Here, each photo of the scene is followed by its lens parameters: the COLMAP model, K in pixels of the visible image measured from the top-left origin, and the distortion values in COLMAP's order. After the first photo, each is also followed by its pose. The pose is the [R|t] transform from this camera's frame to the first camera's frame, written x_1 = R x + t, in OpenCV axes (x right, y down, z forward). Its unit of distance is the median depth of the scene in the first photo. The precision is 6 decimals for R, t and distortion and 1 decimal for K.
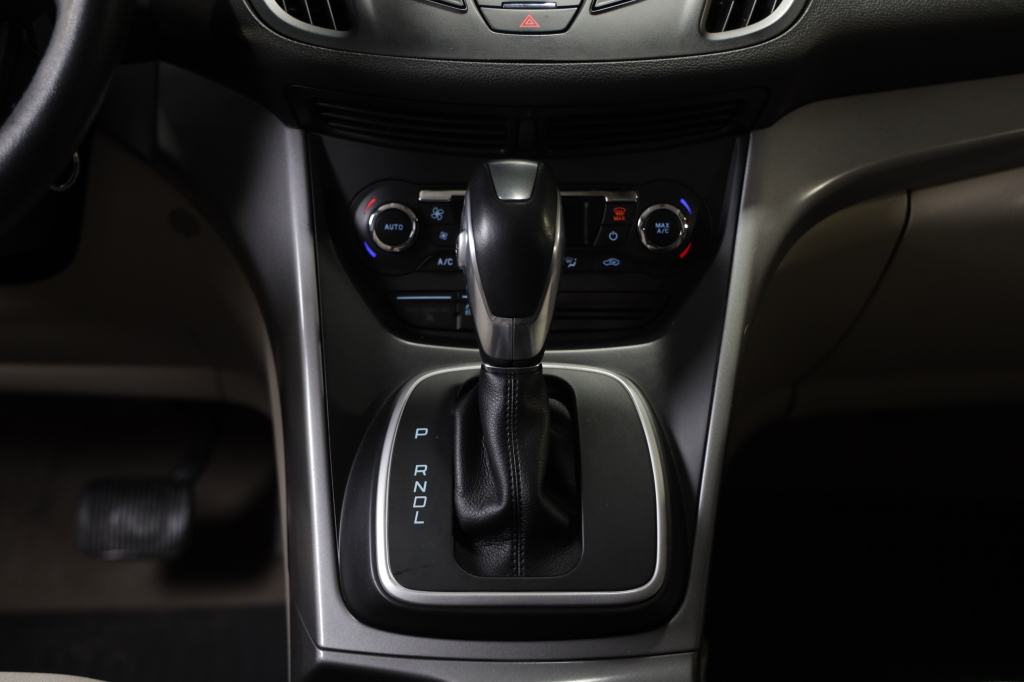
lens RADIAL K [[1422.4, 0, 512.0], [0, 1422.4, 341.0], [0, 0, 1]] dist [0.090414, 0.057814]
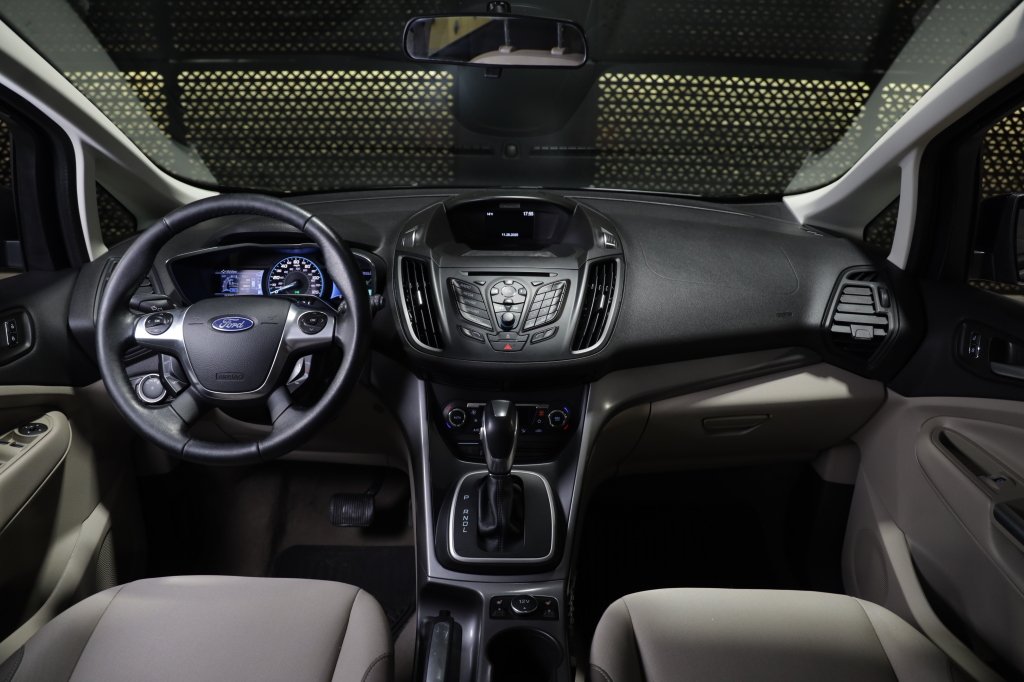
lens RADIAL K [[702.8, 0, 512.0], [0, 702.8, 341.0], [0, 0, 1]] dist [-0.099841, 0.077590]
pose [[0.999909, 0.009992, -0.009092, 0.032509], [-0.010633, 0.997244, -0.073422, -0.134932], [0.008333, 0.073512, 0.997259, -0.350083]]
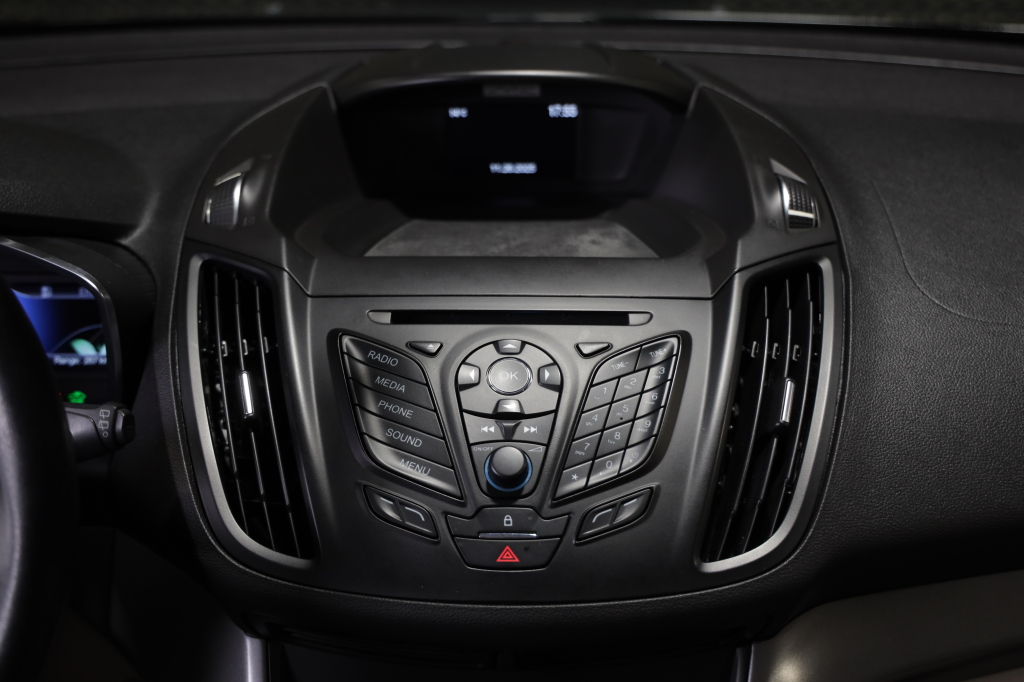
lens RADIAL K [[1422.4, 0, 512.0], [0, 1422.4, 341.0], [0, 0, 1]] dist [0.090414, 0.057814]
pose [[0.999884, 0.003258, -0.014896, 0.027995], [-0.003803, 0.999319, -0.036711, -0.324607], [0.014766, 0.036763, 0.999215, 0.079831]]
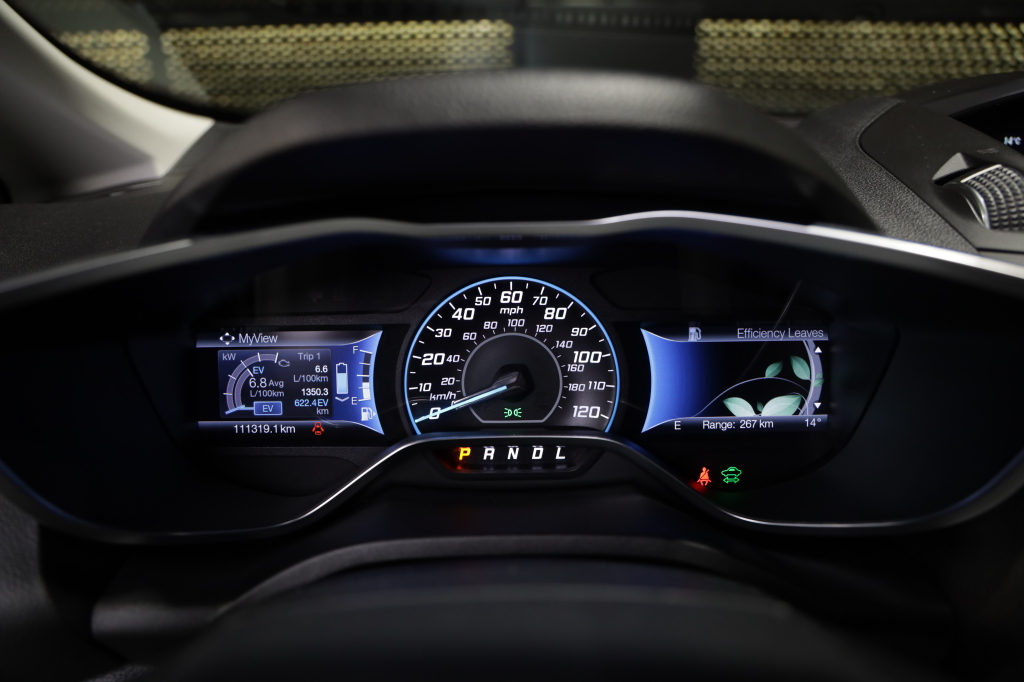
lens RADIAL K [[702.8, 0, 512.0], [0, 702.8, 341.0], [0, 0, 1]] dist [-0.099841, 0.077590]
pose [[0.999799, -0.013517, -0.014783, -0.472894], [0.012409, 0.997282, -0.072626, -0.371984], [0.015724, 0.072428, 0.997250, 0.813632]]
